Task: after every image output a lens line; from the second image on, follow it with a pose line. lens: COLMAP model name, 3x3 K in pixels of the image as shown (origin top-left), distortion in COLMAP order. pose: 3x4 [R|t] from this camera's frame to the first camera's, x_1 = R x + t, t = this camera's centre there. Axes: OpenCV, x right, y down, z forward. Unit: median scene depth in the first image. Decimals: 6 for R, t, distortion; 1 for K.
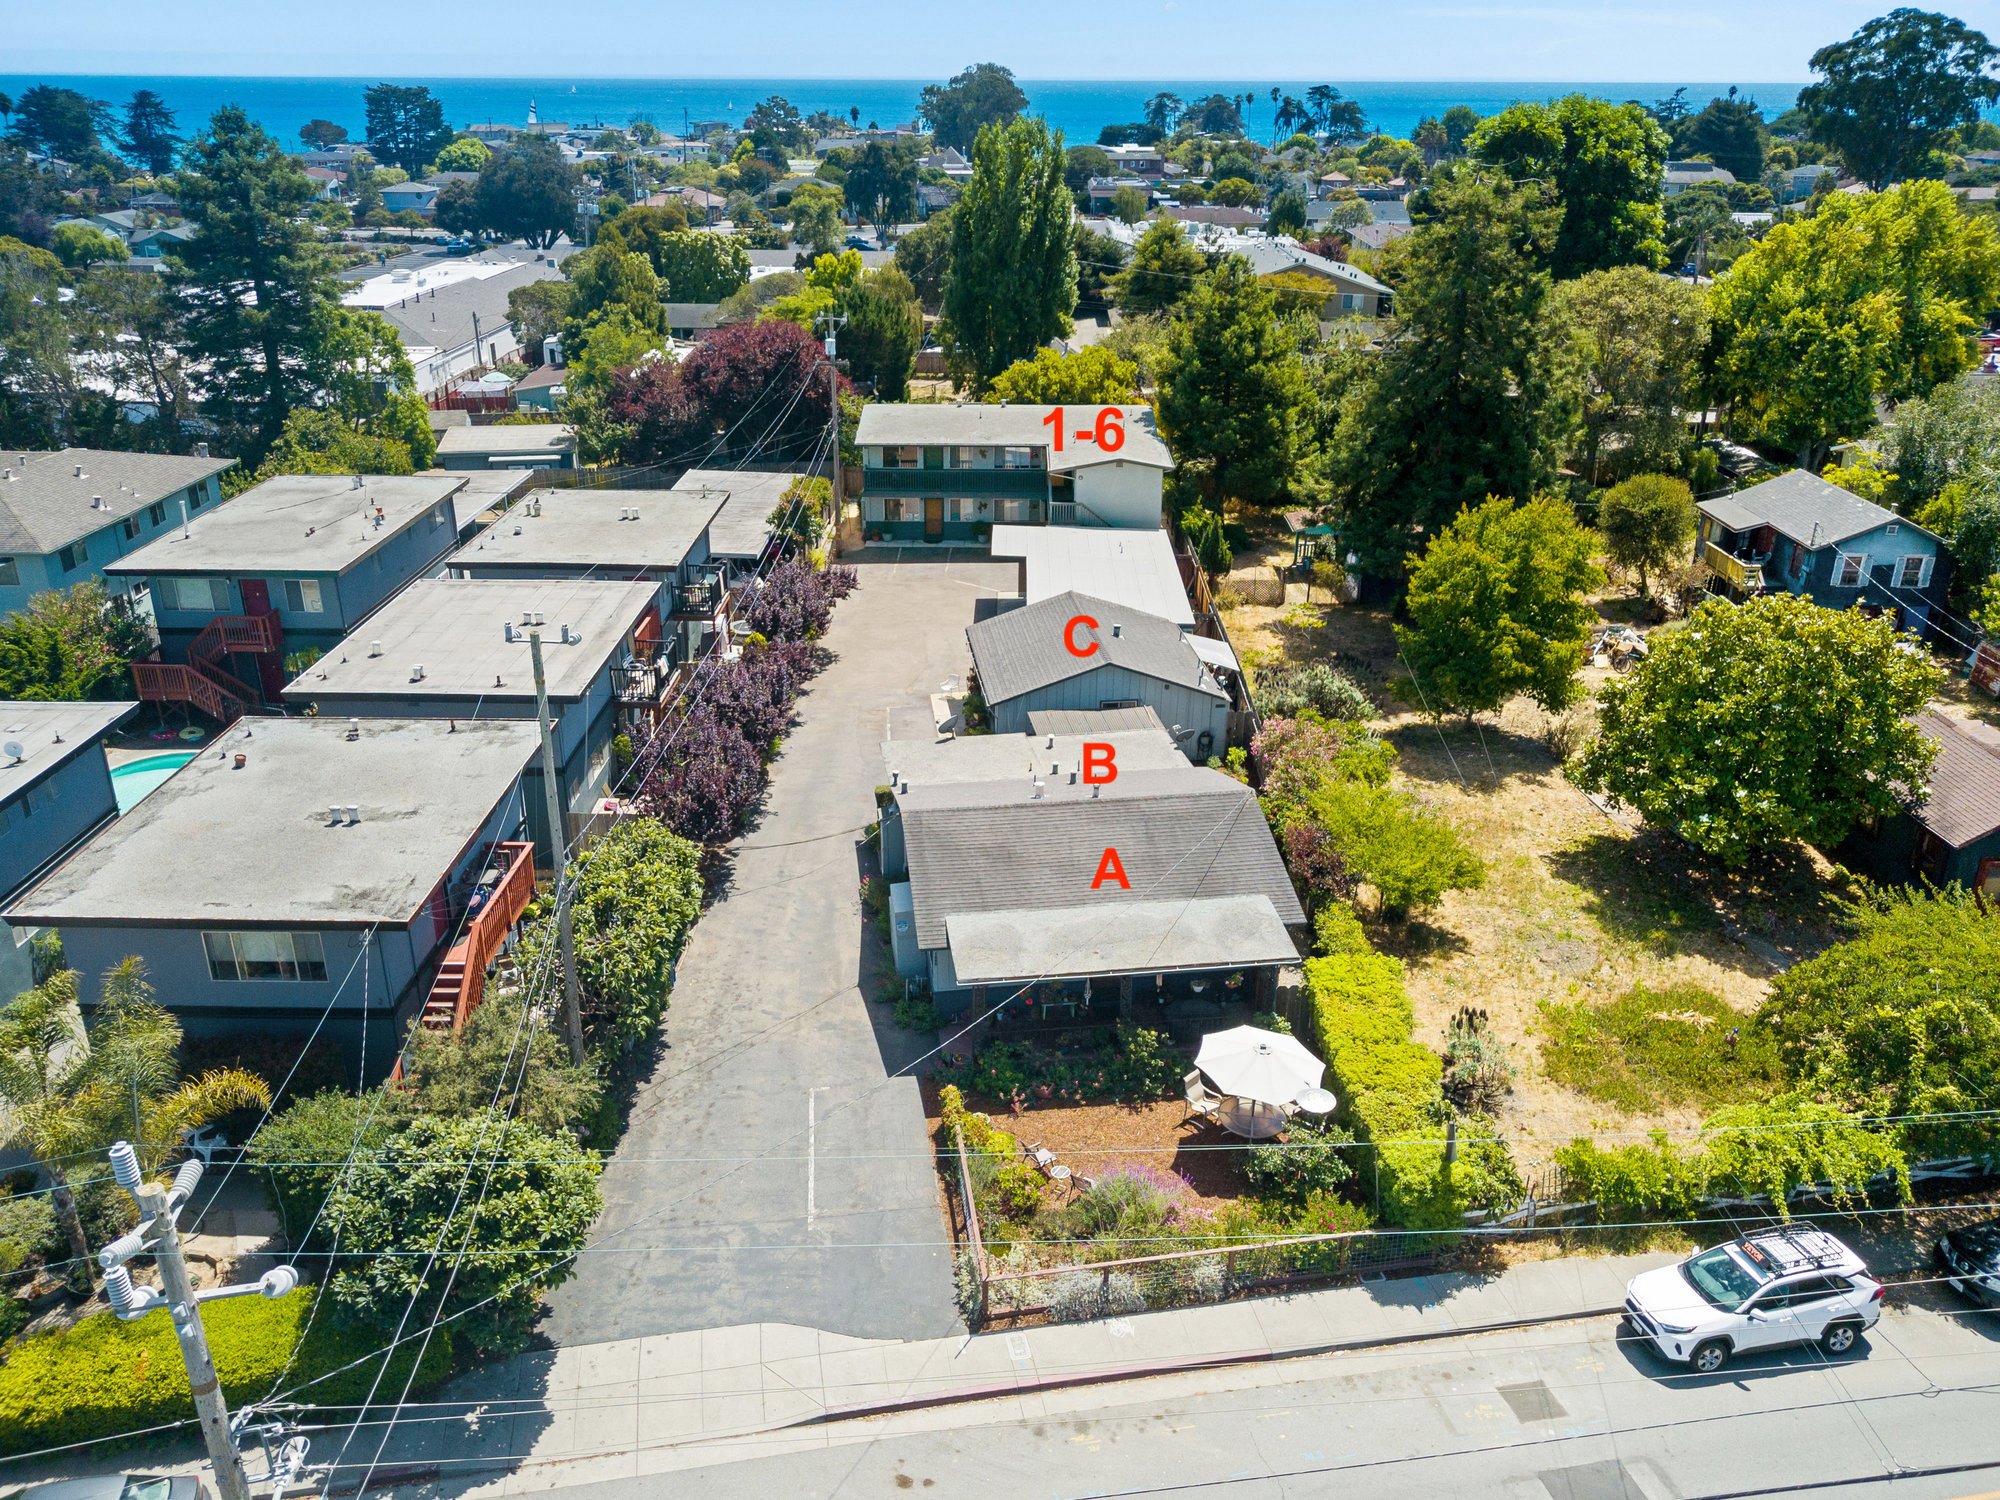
lens RADIAL K [[1418.8, 0, 1000.0], [0, 1418.8, 750.0], [0, 0, 1]] dist [0.050005, -0.003154]
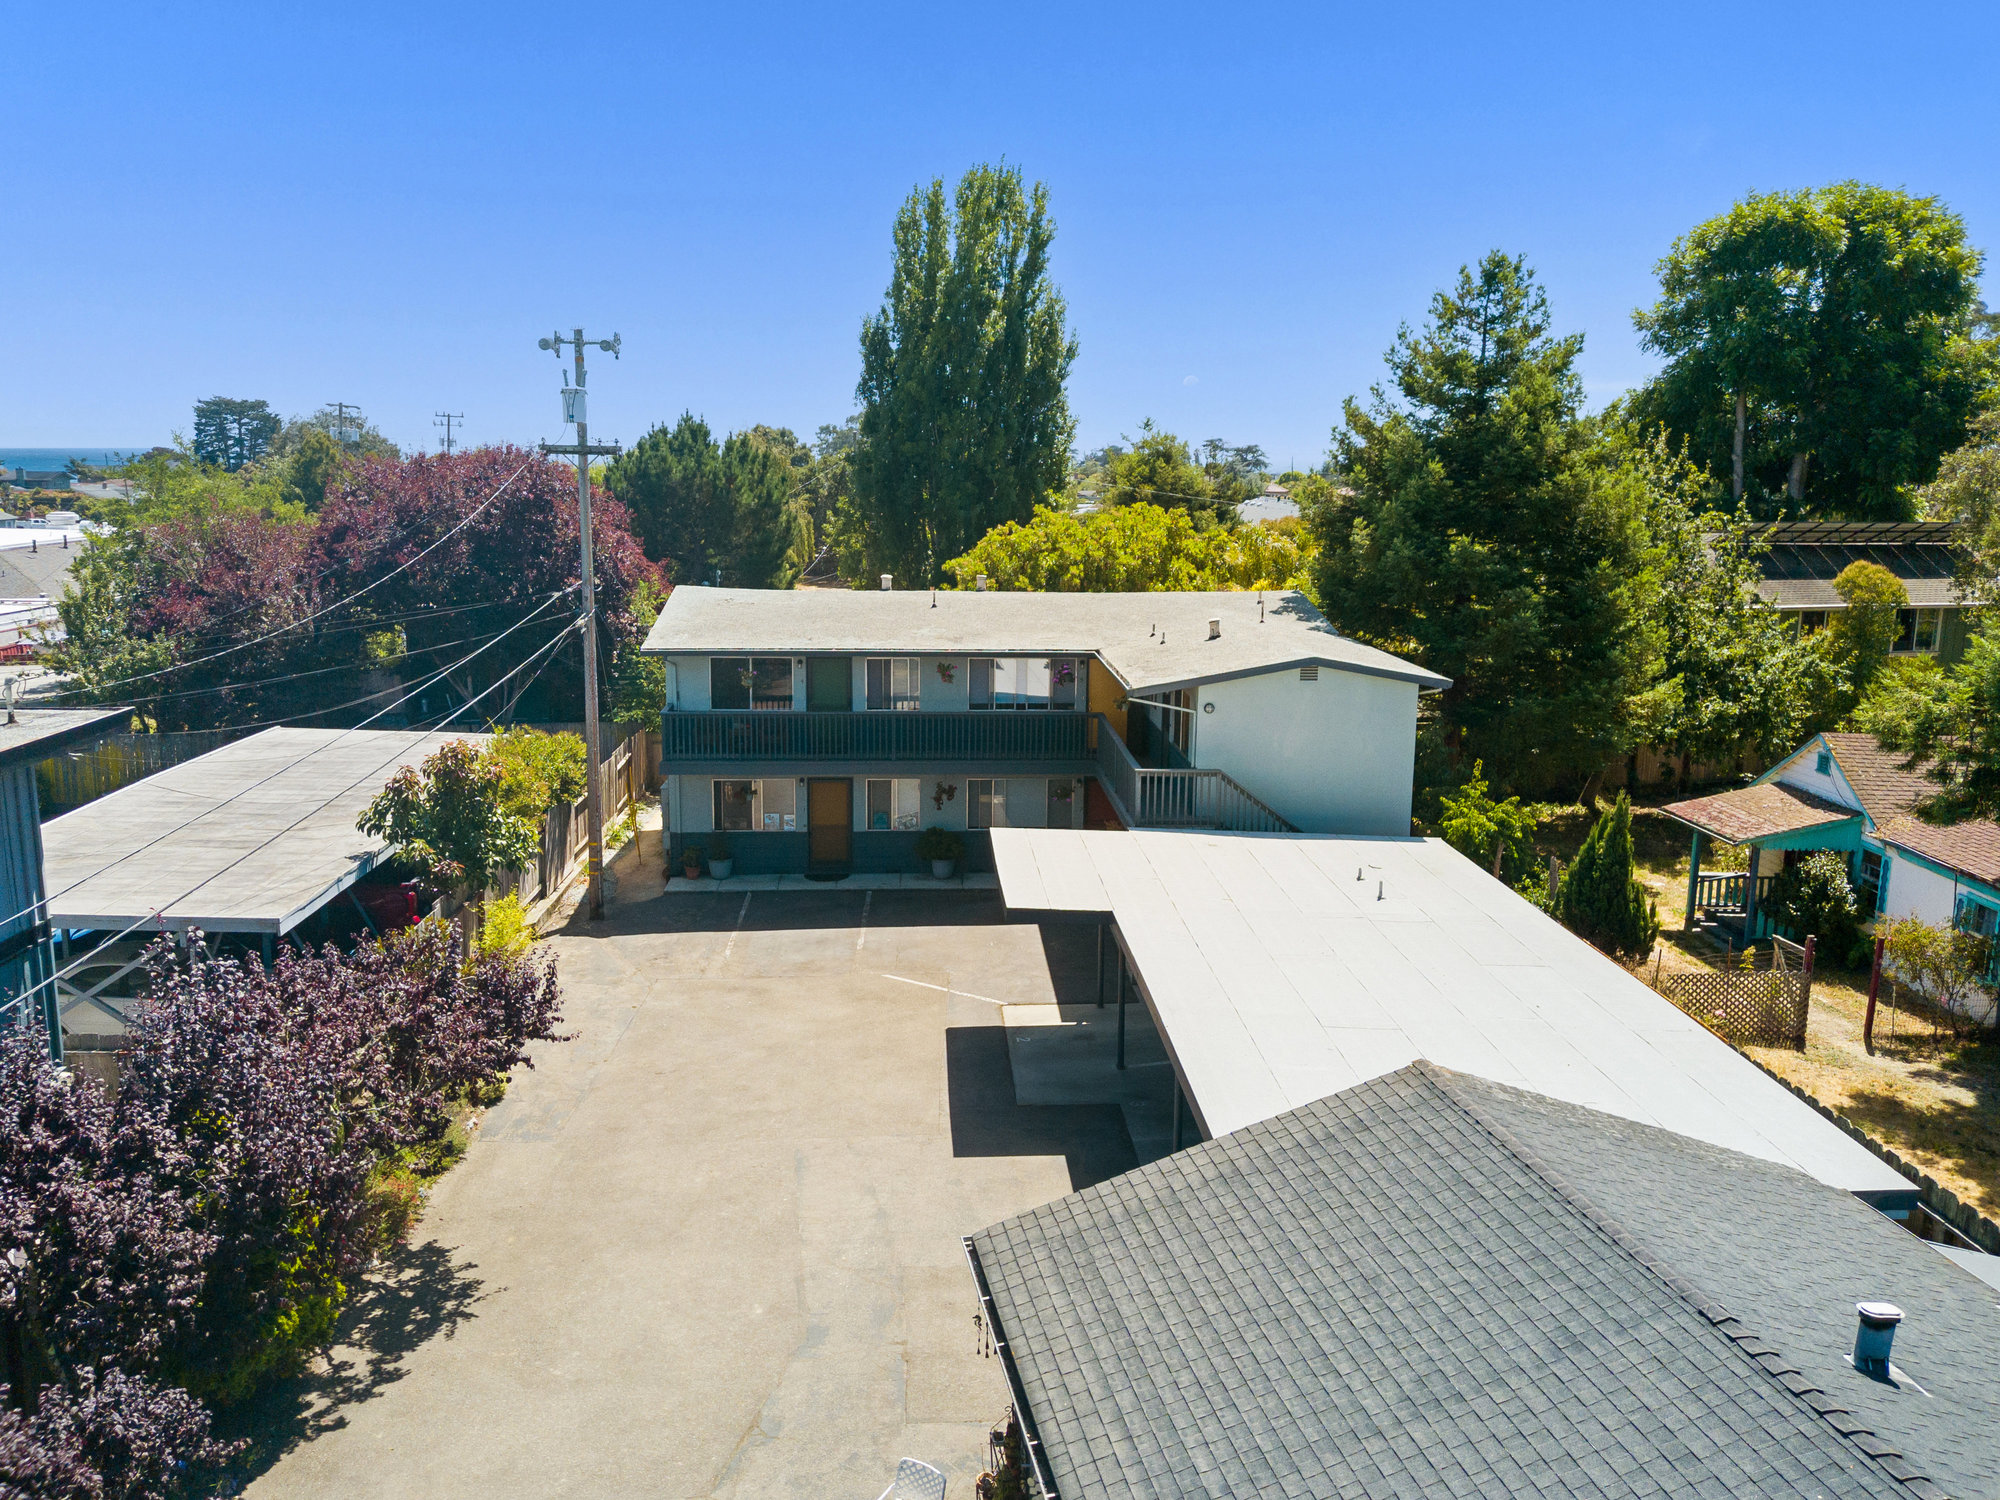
lens RADIAL K [[1418.8, 0, 1000.0], [0, 1418.8, 750.0], [0, 0, 1]] dist [0.050005, -0.003154]
pose [[0.997157, -0.004825, 0.075193, -0.027421], [0.022645, 0.971002, -0.237996, -0.081726], [-0.071864, 0.239022, 0.968351, 0.579151]]
